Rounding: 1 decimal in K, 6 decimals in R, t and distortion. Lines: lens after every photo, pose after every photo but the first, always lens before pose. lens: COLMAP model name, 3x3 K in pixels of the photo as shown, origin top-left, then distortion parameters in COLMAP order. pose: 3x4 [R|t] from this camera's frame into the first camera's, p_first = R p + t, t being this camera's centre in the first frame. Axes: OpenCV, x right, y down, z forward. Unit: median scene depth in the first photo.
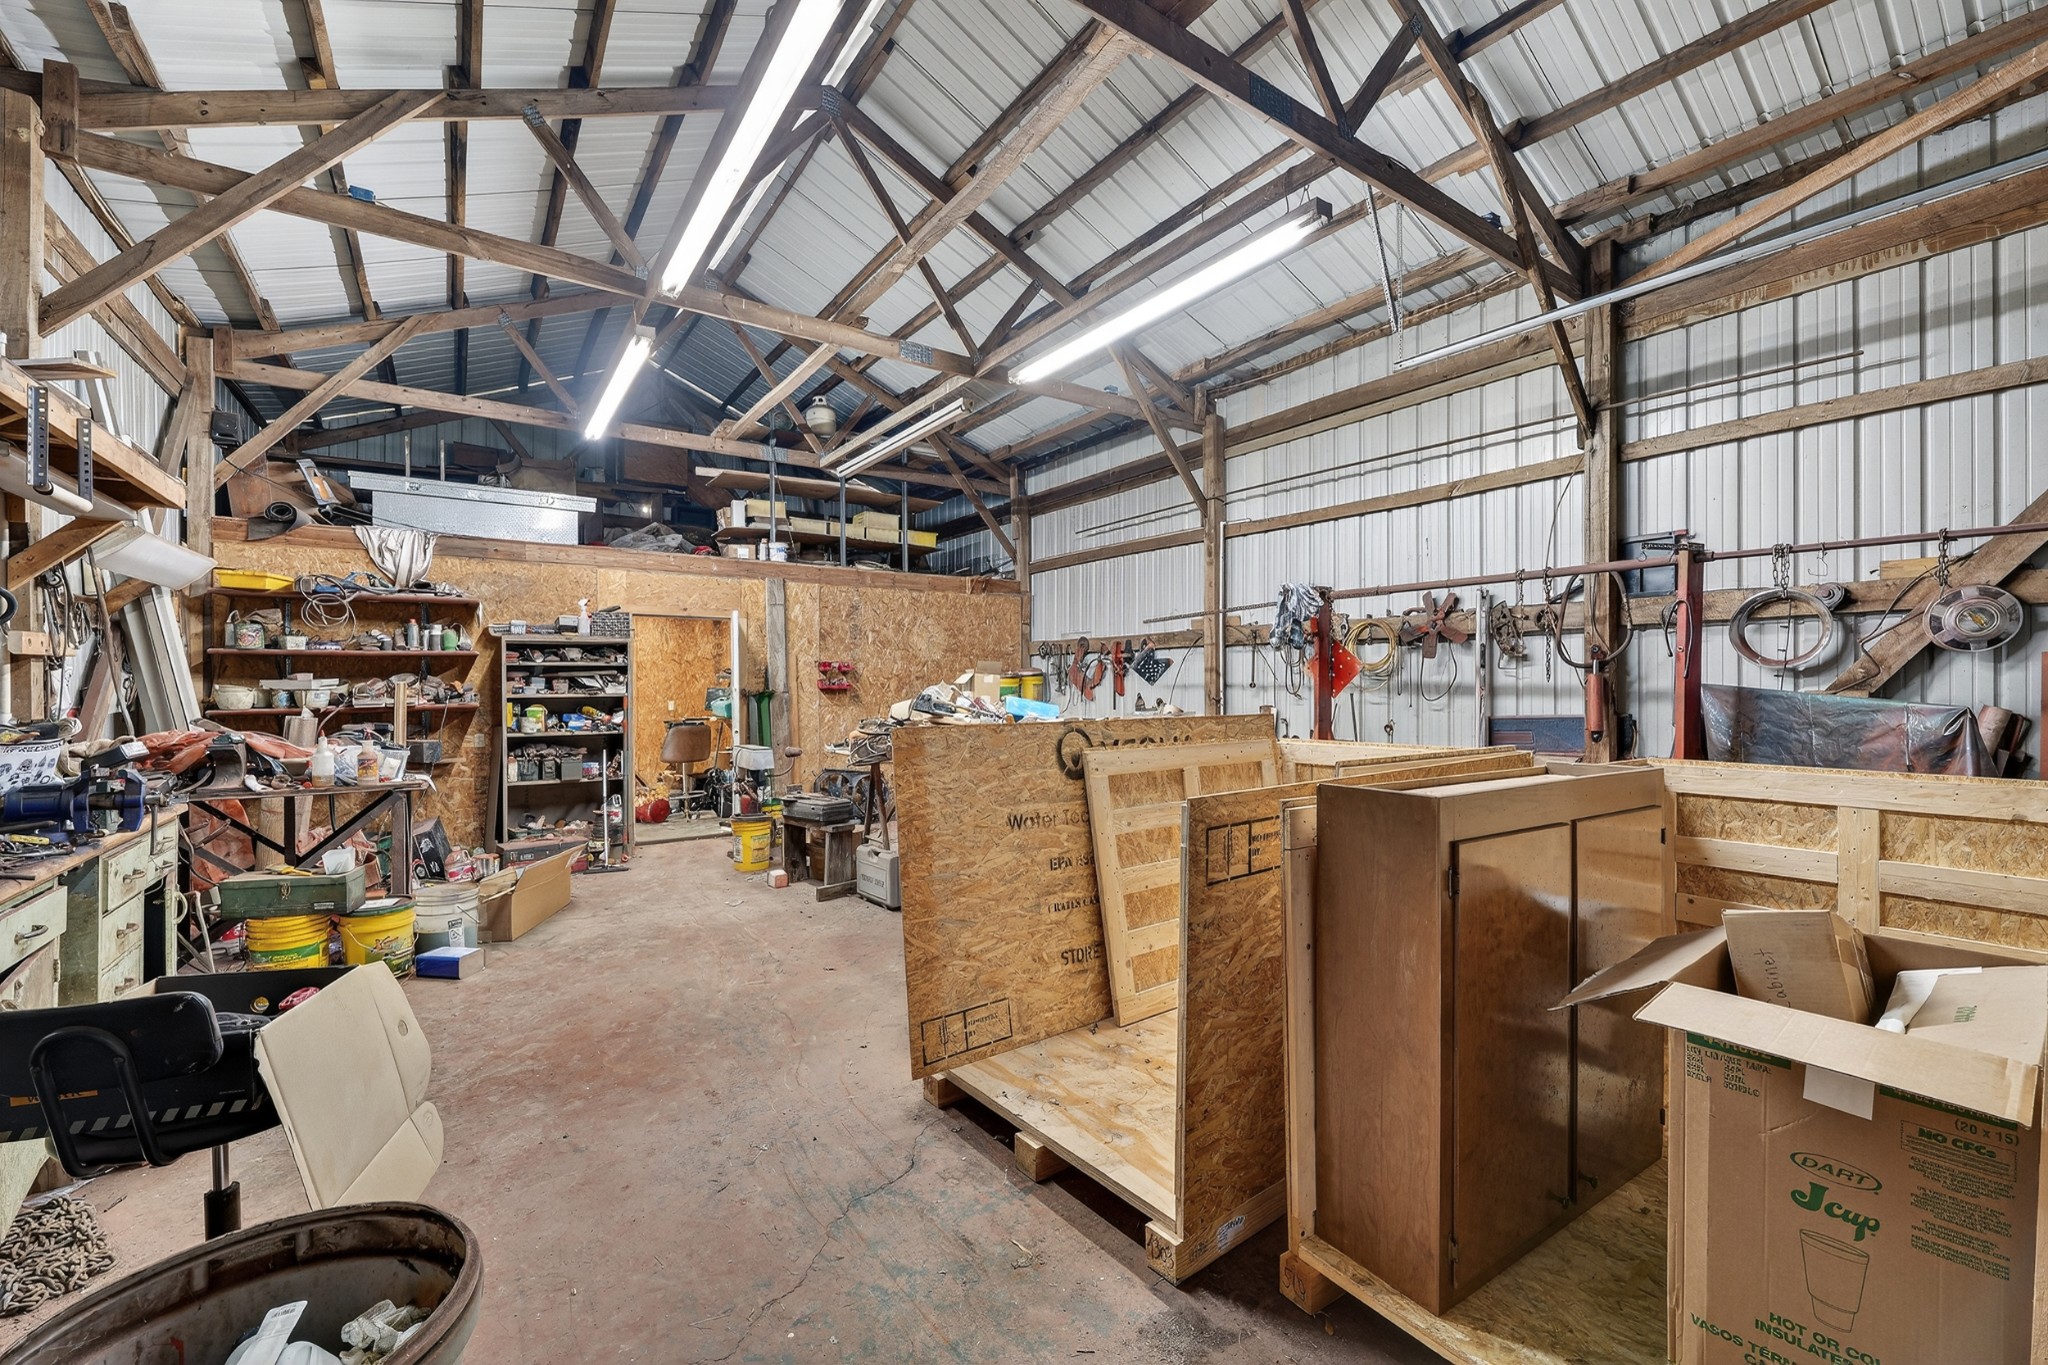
lens RADIAL K [[827.6, 0, 1024.0], [0, 827.6, 682.5], [0, 0, 1]] dist [-0.001521, -0.000350]
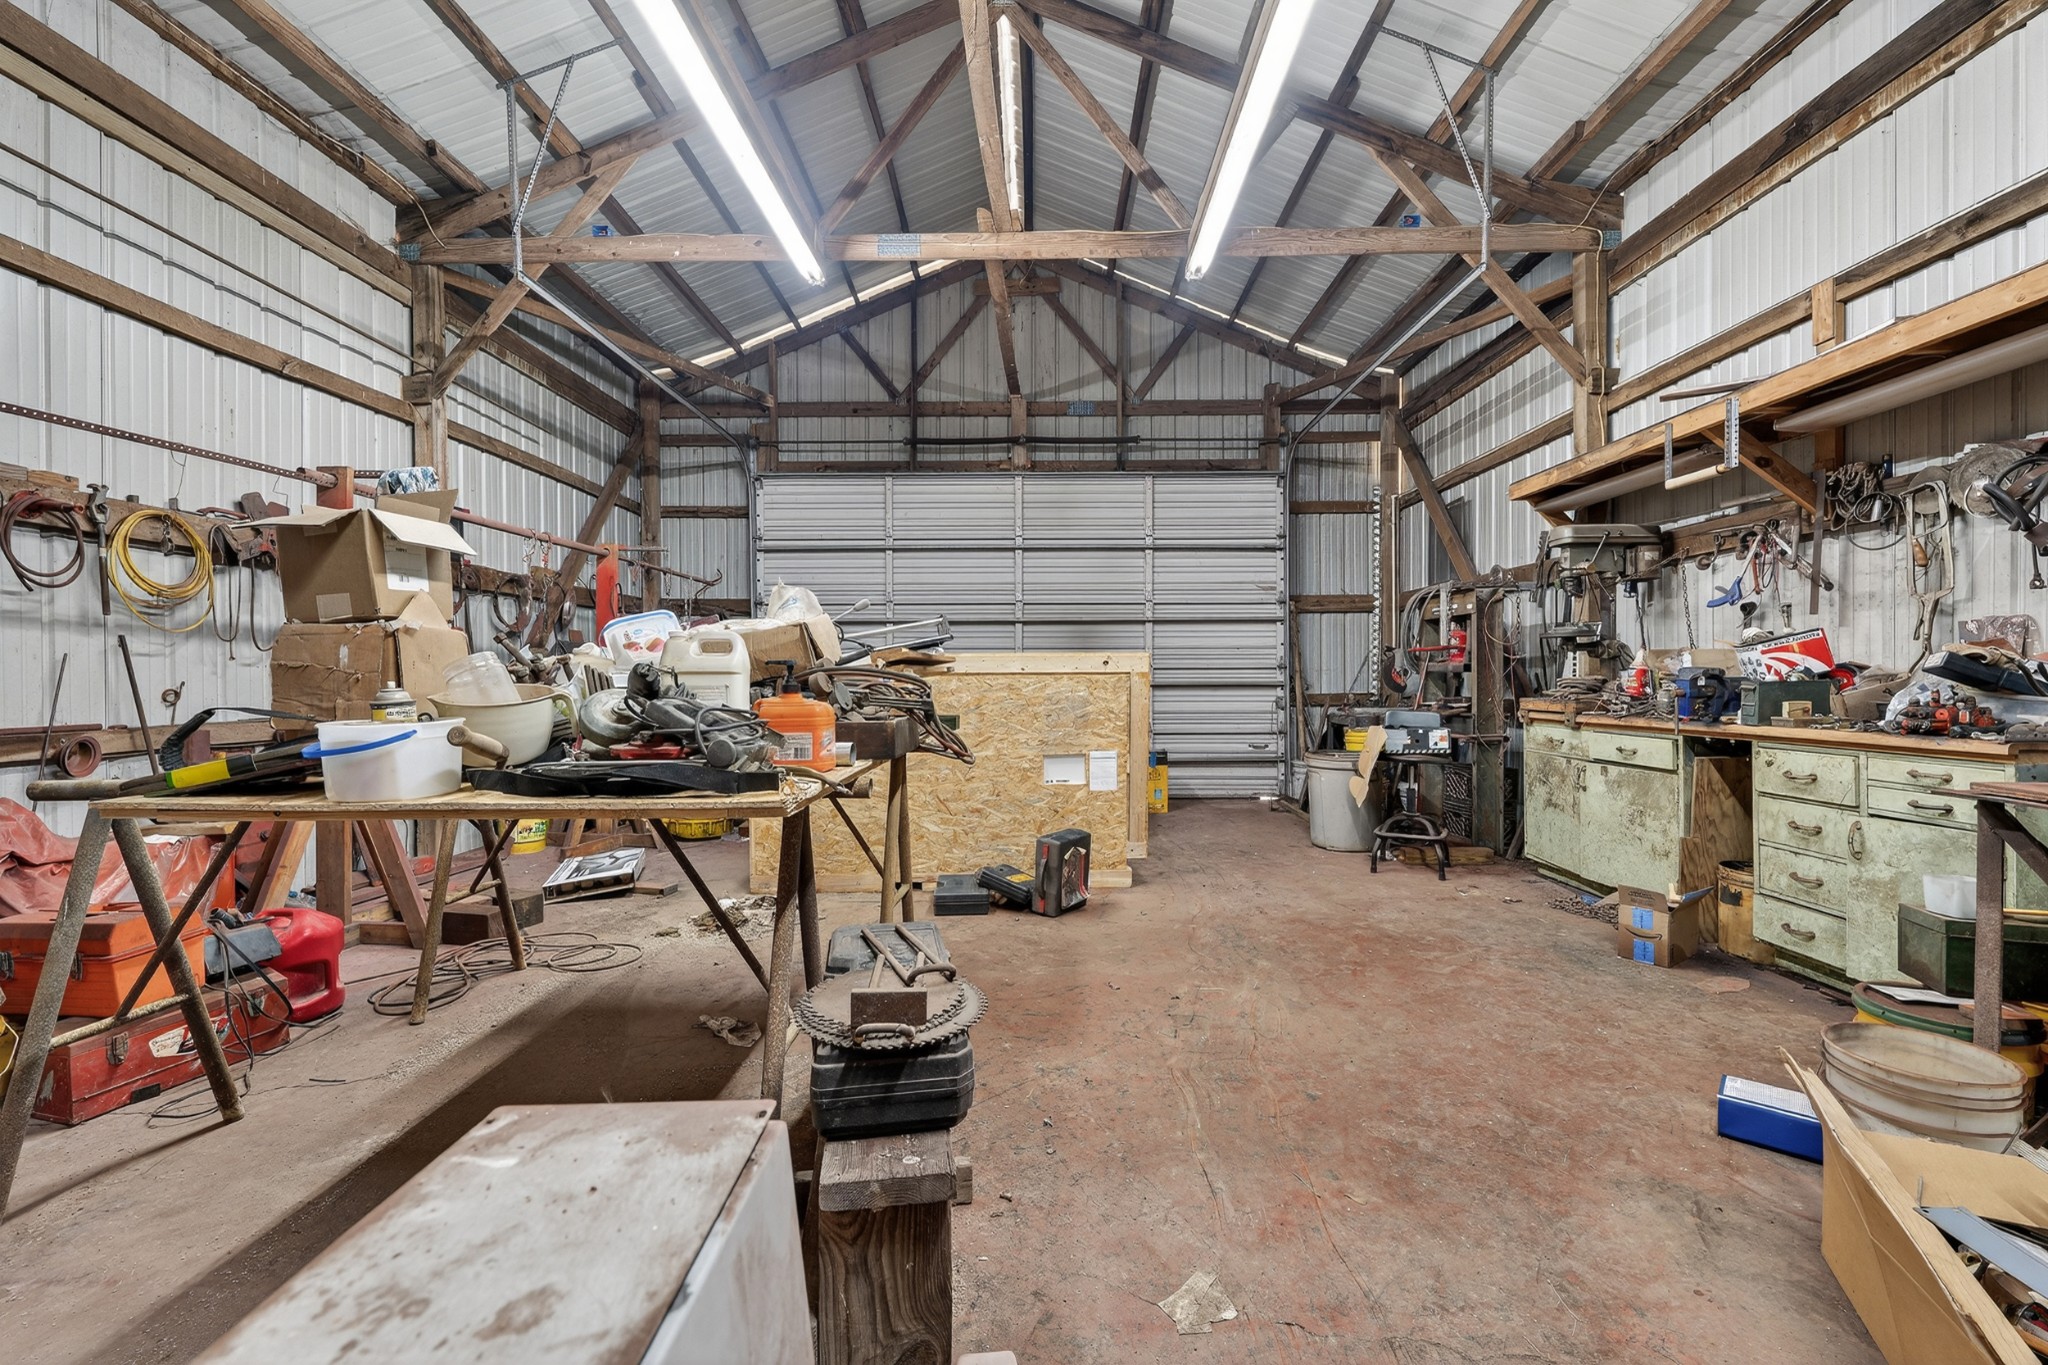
lens RADIAL K [[827.6, 0, 1024.0], [0, 827.6, 682.5], [0, 0, 1]] dist [-0.001521, -0.000350]
pose [[-0.808782, 0.000349, 0.588109, -0.587337], [0.004577, 0.999973, 0.005701, 0.065270], [-0.588091, 0.007303, -0.808762, 1.590646]]
